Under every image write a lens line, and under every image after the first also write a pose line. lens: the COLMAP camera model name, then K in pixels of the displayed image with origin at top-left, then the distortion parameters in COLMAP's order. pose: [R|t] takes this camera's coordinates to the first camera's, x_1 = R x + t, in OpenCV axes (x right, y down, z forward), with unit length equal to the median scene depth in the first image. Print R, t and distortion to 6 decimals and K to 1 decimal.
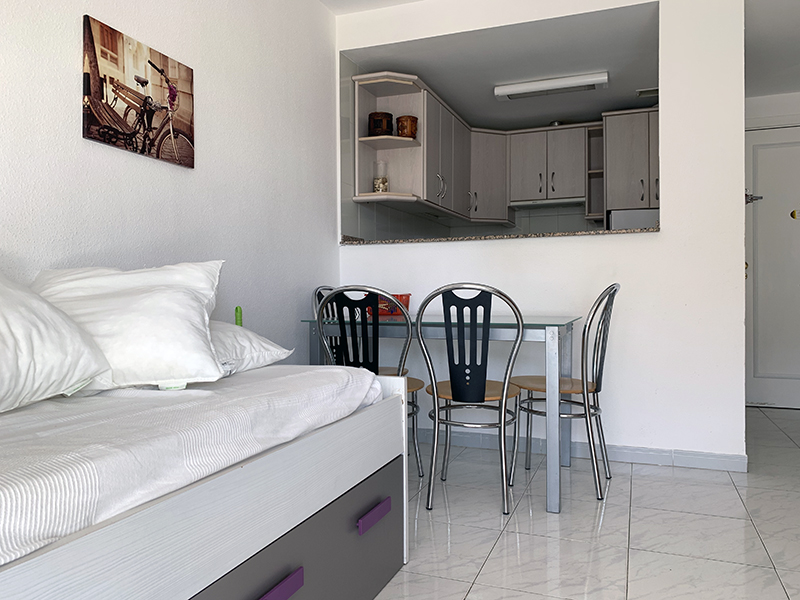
lens RADIAL K [[612.4, 0, 395.8], [0, 612.4, 299.5], [0, 0, 1]] dist [0.006614, 0.015661]
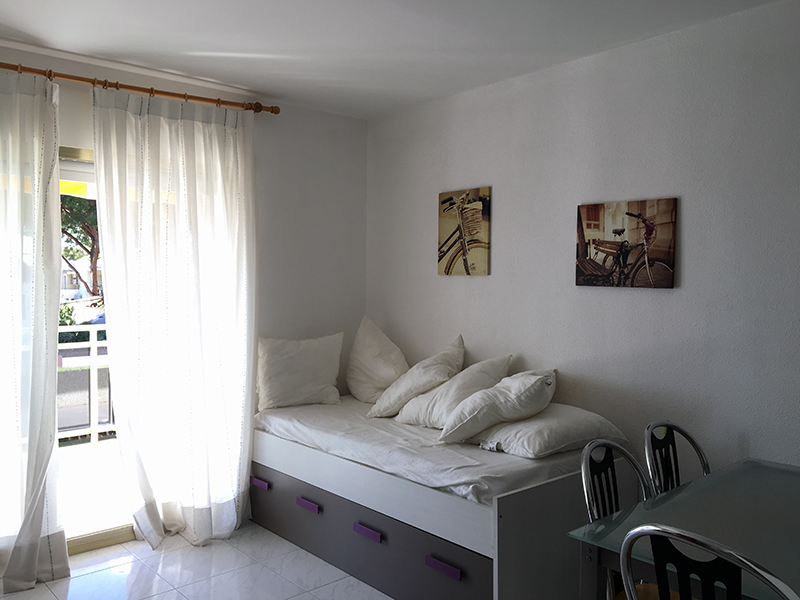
lens RADIAL K [[671.6, 0, 398.0], [0, 671.6, 303.4], [0, 0, 1]] dist [0.053895, -0.032399]
pose [[-0.455241, 0.036595, -0.889616, 1.081339], [-0.010743, 0.998856, 0.046586, -0.263549], [0.890303, 0.030766, -0.454327, 1.234031]]
